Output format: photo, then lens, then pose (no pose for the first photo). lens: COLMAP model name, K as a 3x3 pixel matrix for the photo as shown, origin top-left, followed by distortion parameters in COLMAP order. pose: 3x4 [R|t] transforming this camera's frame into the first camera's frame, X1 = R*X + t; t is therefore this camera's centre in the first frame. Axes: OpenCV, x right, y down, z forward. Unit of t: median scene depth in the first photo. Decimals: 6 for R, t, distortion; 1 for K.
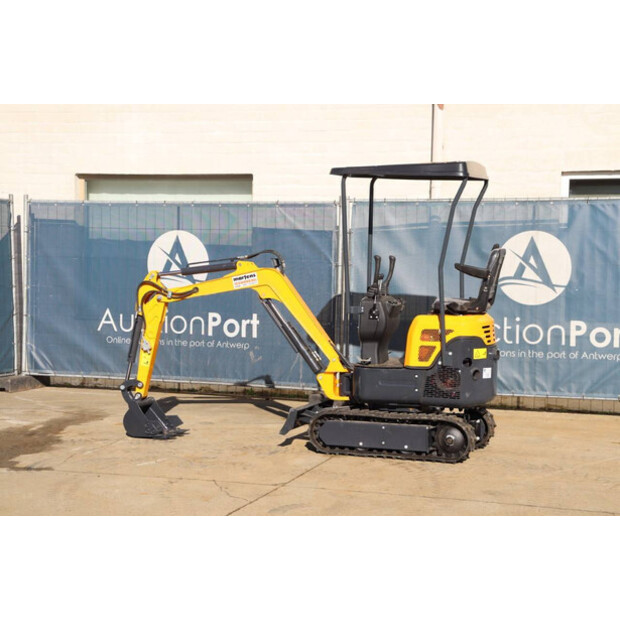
lens RADIAL K [[1228.3, 0, 314.6], [0, 1228.3, 310.0], [0, 0, 1]] dist [0.371428, 0.000000]
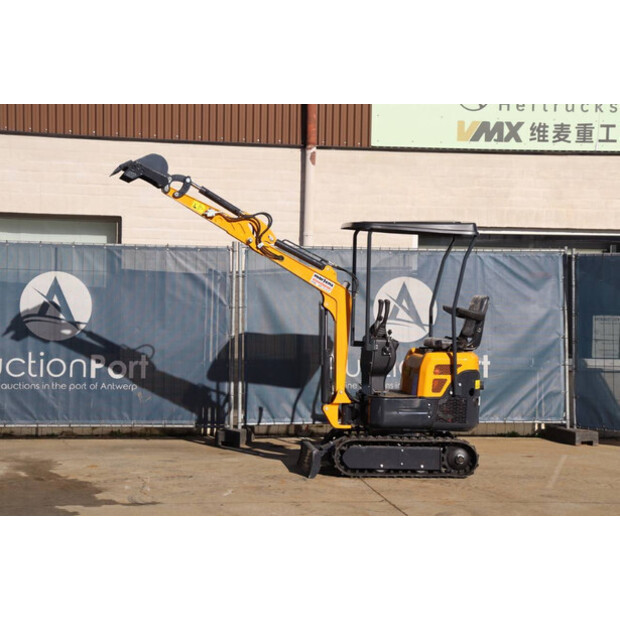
lens RADIAL K [[1402.6, 0, 304.1], [0, 1402.6, 325.6], [0, 0, 1]] dist [0.399899, 0.000000]
pose [[0.892684, -0.008322, 0.450607, -0.543941], [0.015296, 0.999813, -0.011837, -0.006372], [-0.450424, 0.017460, 0.892644, -0.115033]]
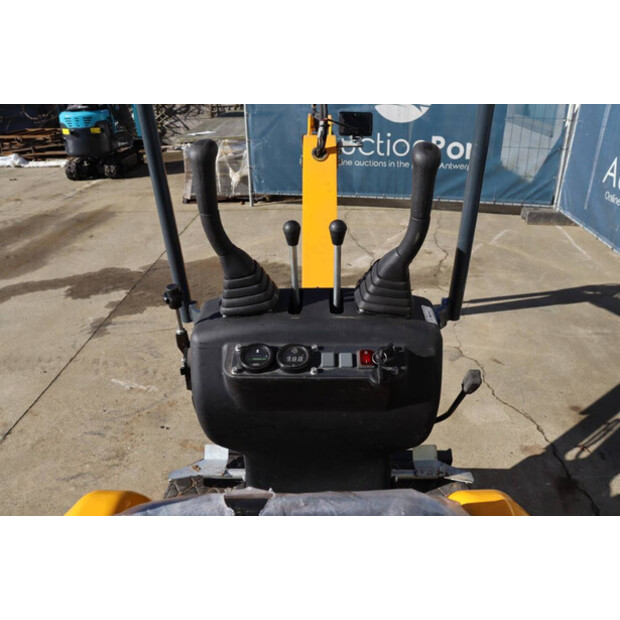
lens RADIAL K [[502.8, 0, 306.4], [0, 502.8, 312.0], [0, 0, 1]] dist [-0.137219, 0.066736]
pose [[0.252490, 0.419084, -0.872134, 0.130655], [-0.025896, 0.903942, 0.426871, -0.049050], [0.967253, -0.085196, 0.239089, 0.896604]]
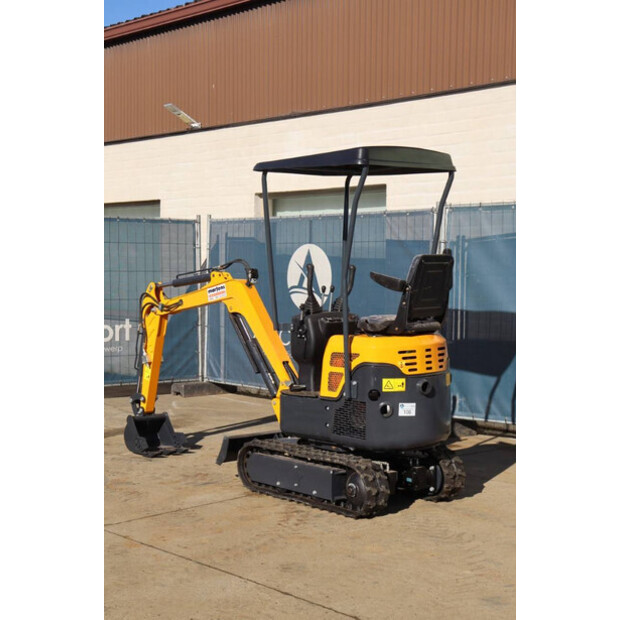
lens RADIAL K [[1027.1, 0, 313.7], [0, 1027.1, 312.8], [0, 0, 1]] dist [0.190495, 0.000000]
pose [[0.877210, 0.015780, -0.479847, 0.356910], [-0.020799, 0.999770, -0.005144, -0.006073], [0.479656, 0.014493, 0.877337, 0.339289]]
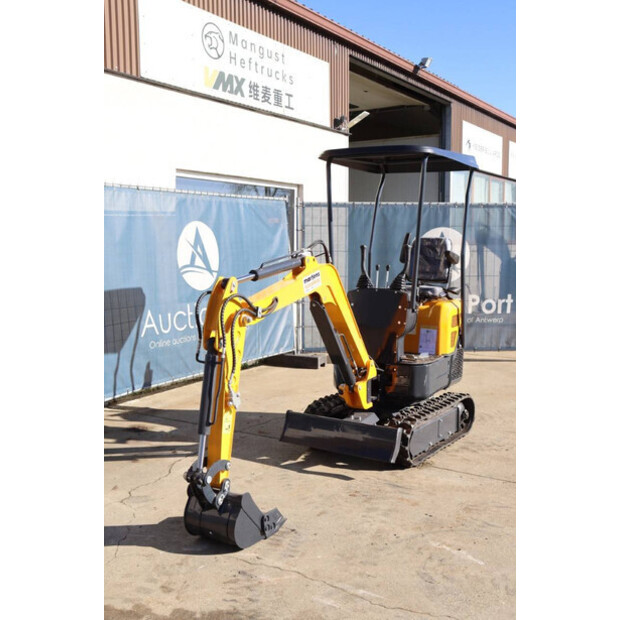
lens RADIAL K [[710.7, 0, 307.9], [0, 710.7, 311.0], [0, 0, 1]] dist [0.039569, 0.000000]
pose [[0.245877, -0.104492, 0.963652, -0.452097], [0.049651, 0.994225, 0.095138, -0.045475], [-0.968028, 0.024454, 0.249646, 0.846416]]
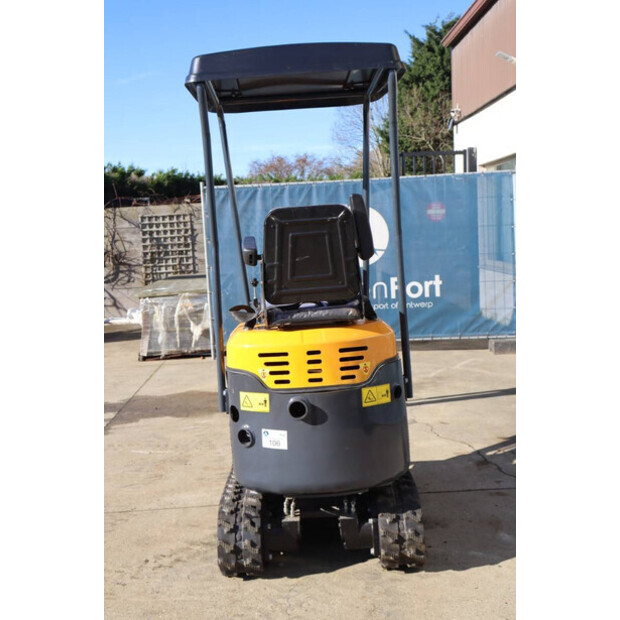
lens RADIAL K [[767.1, 0, 306.5], [0, 767.1, 314.6], [0, 0, 1]] dist [0.025263, 0.000000]
pose [[0.332412, 0.072437, -0.940348, 0.402275], [0.007768, 0.996802, 0.079532, -0.026588], [0.943102, -0.033742, 0.330786, 0.796076]]
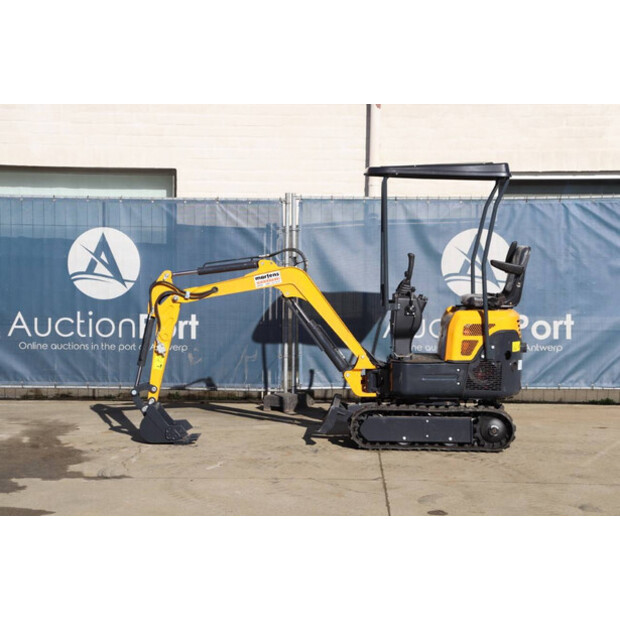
lens RADIAL K [[1334.5, 0, 309.6], [0, 1334.5, 307.8], [0, 0, 1]] dist [0.410858, 0.000000]
pose [[0.957468, -0.017807, 0.287989, -0.316038], [0.018423, 0.999830, 0.000570, -0.001135], [-0.287950, 0.004760, 0.957634, -0.036186]]
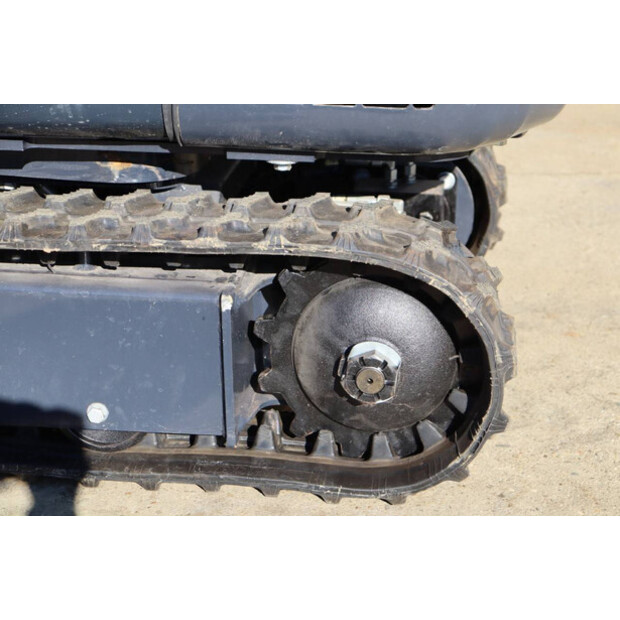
lens RADIAL K [[1273.7, 0, 311.1], [0, 1273.7, 312.5], [0, 0, 1]] dist [0.314412, 0.000000]
pose [[0.976931, -0.075611, 0.199720, 0.060390], [0.012003, 0.953184, 0.302153, 0.042127], [-0.213216, -0.292785, 0.932103, 0.739472]]
